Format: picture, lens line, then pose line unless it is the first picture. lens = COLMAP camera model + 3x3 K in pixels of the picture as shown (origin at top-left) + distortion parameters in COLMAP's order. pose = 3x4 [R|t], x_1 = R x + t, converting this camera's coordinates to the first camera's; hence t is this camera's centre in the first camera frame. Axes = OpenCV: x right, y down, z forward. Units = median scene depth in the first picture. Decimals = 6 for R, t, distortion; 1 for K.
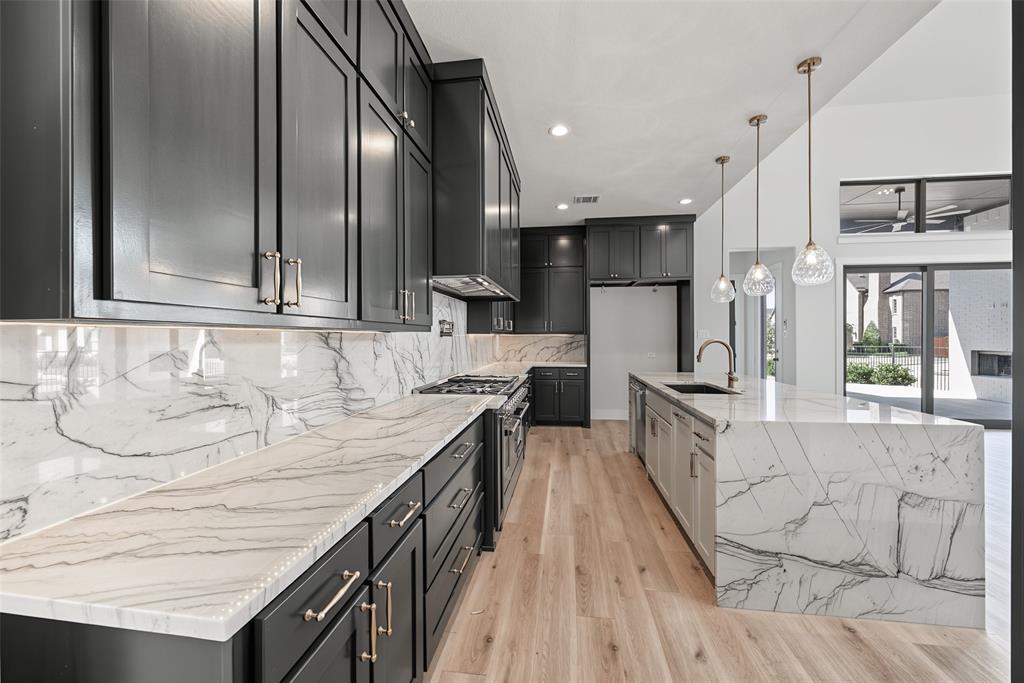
lens RADIAL K [[374.3, 0, 504.9], [0, 374.3, 339.2], [0, 0, 1]] dist [-0.001243, 0.000239]
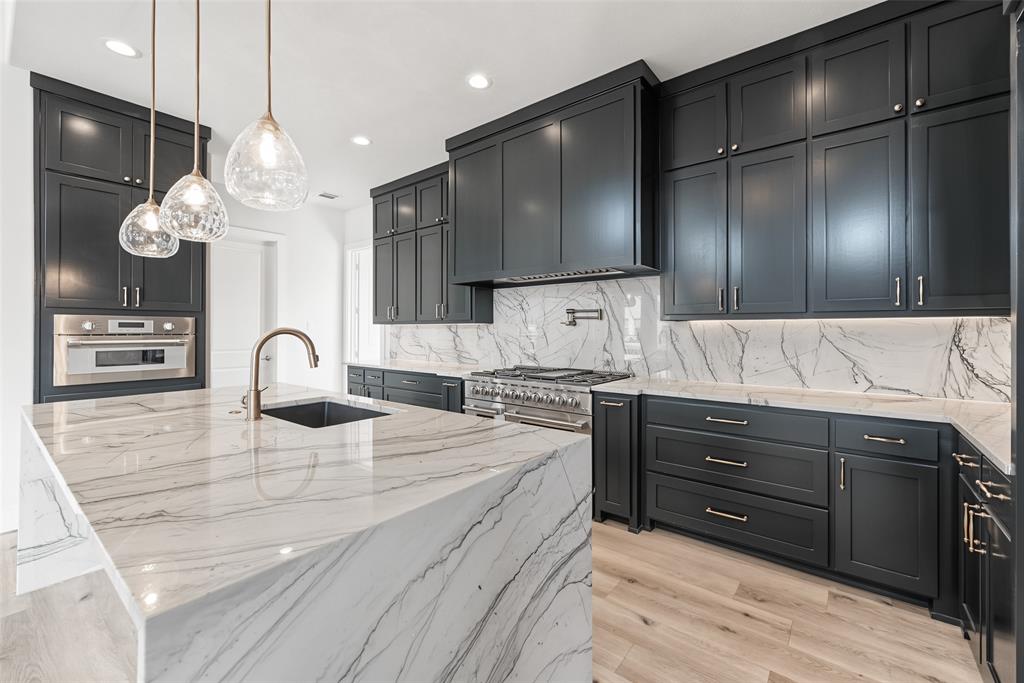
lens RADIAL K [[390.9, 0, 546.3], [0, 390.9, 328.3], [0, 0, 1]] dist [-0.000756, -0.000032]
pose [[-0.433231, -0.000543, -0.901283, 1.413181], [-0.004564, 0.999988, 0.001592, -0.002908], [0.901271, 0.004803, -0.433229, 2.459202]]
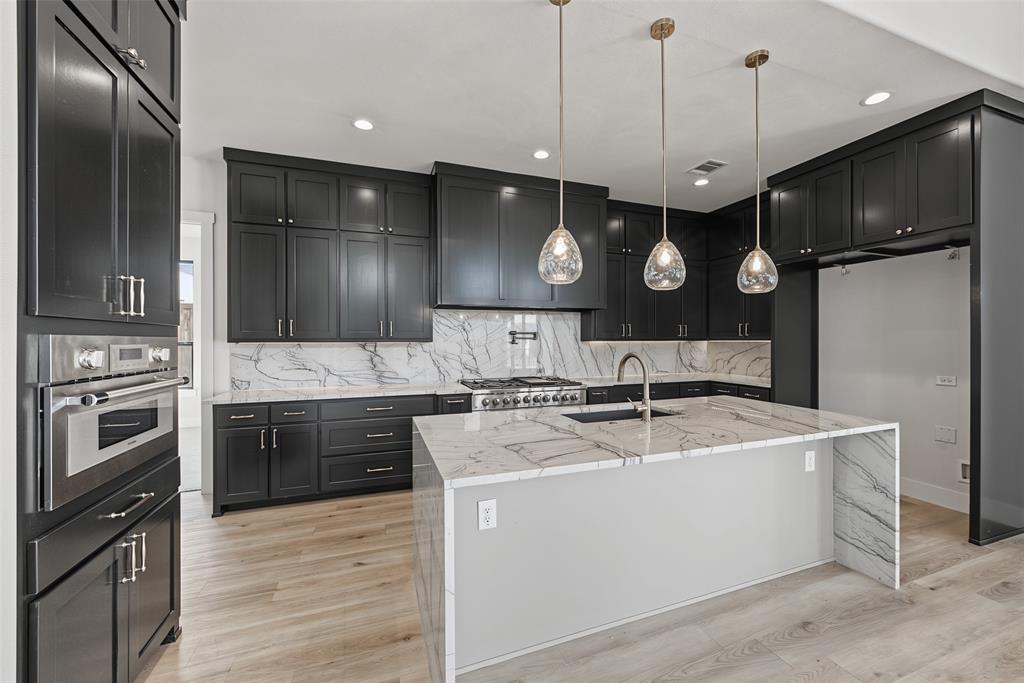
lens RADIAL K [[374.3, 0, 504.9], [0, 374.3, 339.2], [0, 0, 1]] dist [-0.001243, 0.000239]
pose [[0.471710, -0.001699, -0.881752, 1.692562], [-0.003968, 0.999984, -0.004049, -0.033404], [0.881745, 0.005409, 0.471695, 0.647137]]
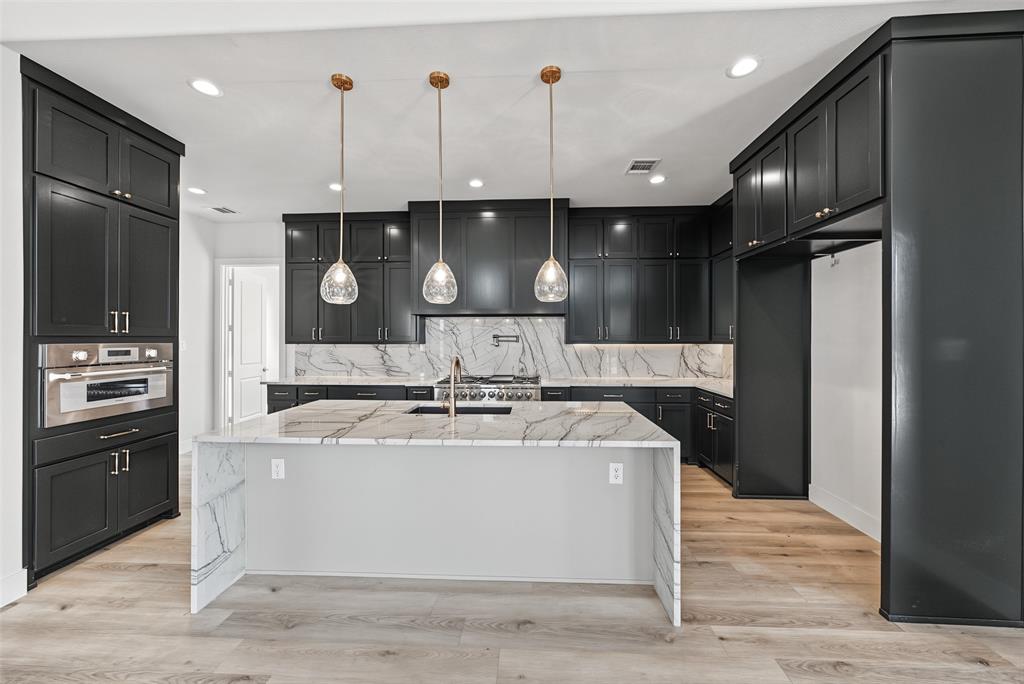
lens RADIAL K [[343.0, 0, 509.7], [0, 343.0, 338.4], [0, 0, 1]] dist [-0.000931, -0.000129]
pose [[0.113986, -0.000644, -0.993482, 2.095436], [-0.006210, 0.999980, -0.001361, -0.063657], [0.993463, 0.006325, 0.113979, 1.589082]]
